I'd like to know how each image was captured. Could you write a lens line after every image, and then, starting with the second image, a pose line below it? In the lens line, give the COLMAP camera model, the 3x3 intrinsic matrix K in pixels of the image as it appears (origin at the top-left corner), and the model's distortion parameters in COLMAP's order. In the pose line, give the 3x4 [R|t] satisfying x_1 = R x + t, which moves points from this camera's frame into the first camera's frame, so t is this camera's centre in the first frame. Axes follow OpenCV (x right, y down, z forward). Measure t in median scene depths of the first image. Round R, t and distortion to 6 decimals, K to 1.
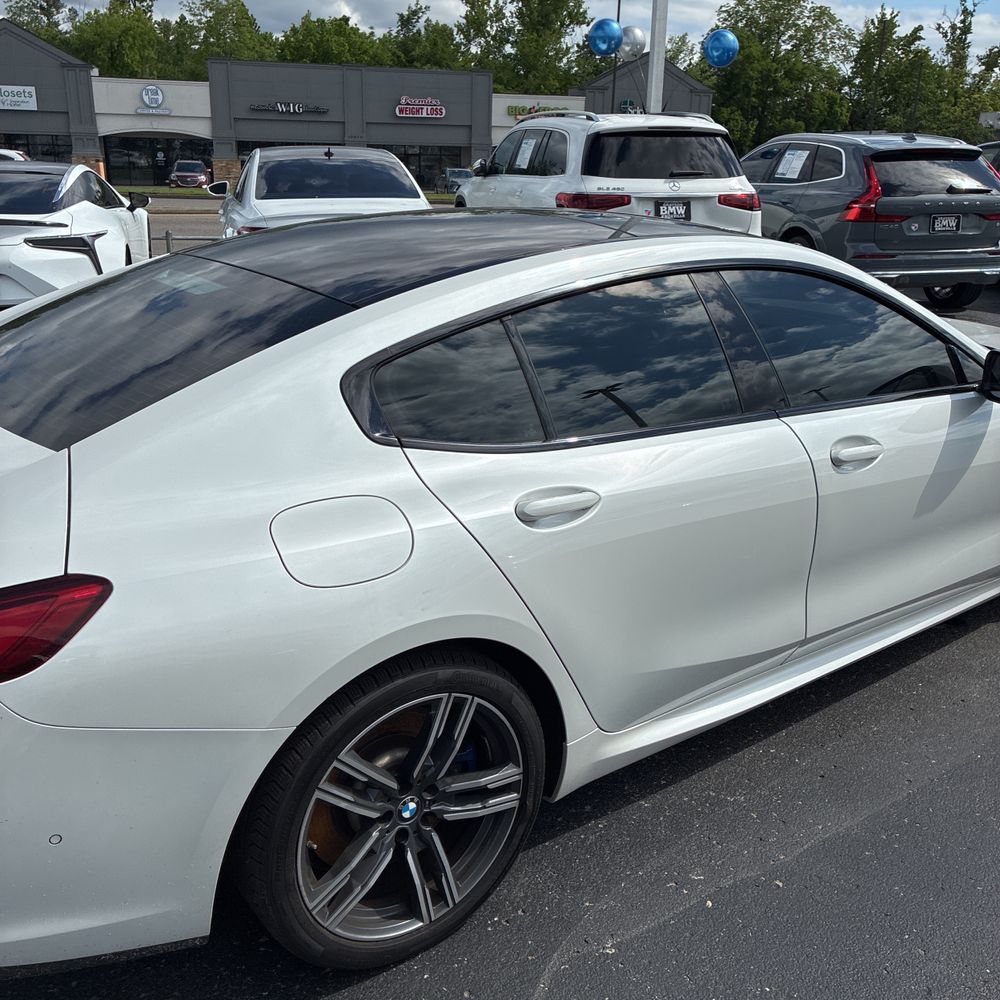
lens RADIAL K [[1015.0, 0, 509.6], [0, 1015.0, 503.0], [0, 0, 1]] dist [0.029007, 0.000694]
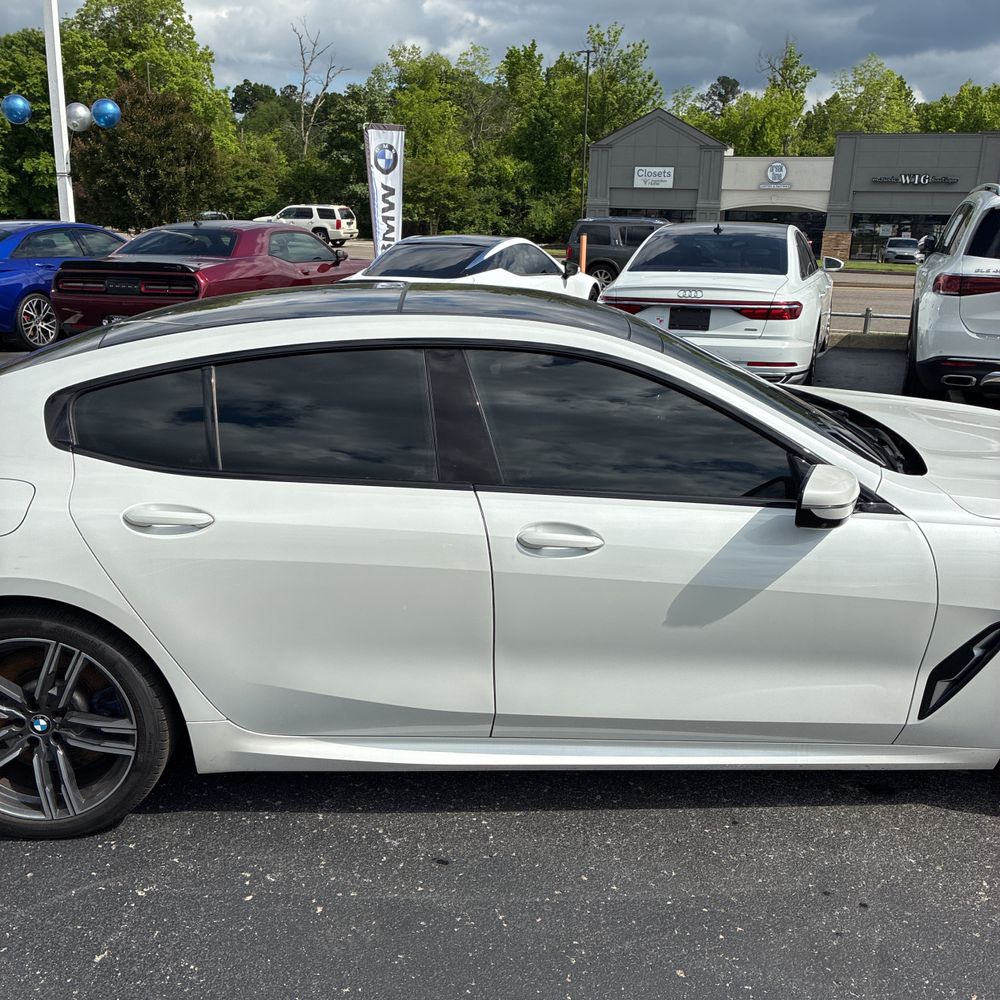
lens RADIAL K [[1026.9, 0, 490.1], [0, 1026.9, 507.8], [0, 0, 1]] dist [-0.001048, 0.046927]
pose [[0.821115, 0.158400, -0.548343, 0.239546], [-0.191833, 0.981420, -0.003756, -0.018236], [0.537560, 0.108275, 0.836245, 0.037868]]
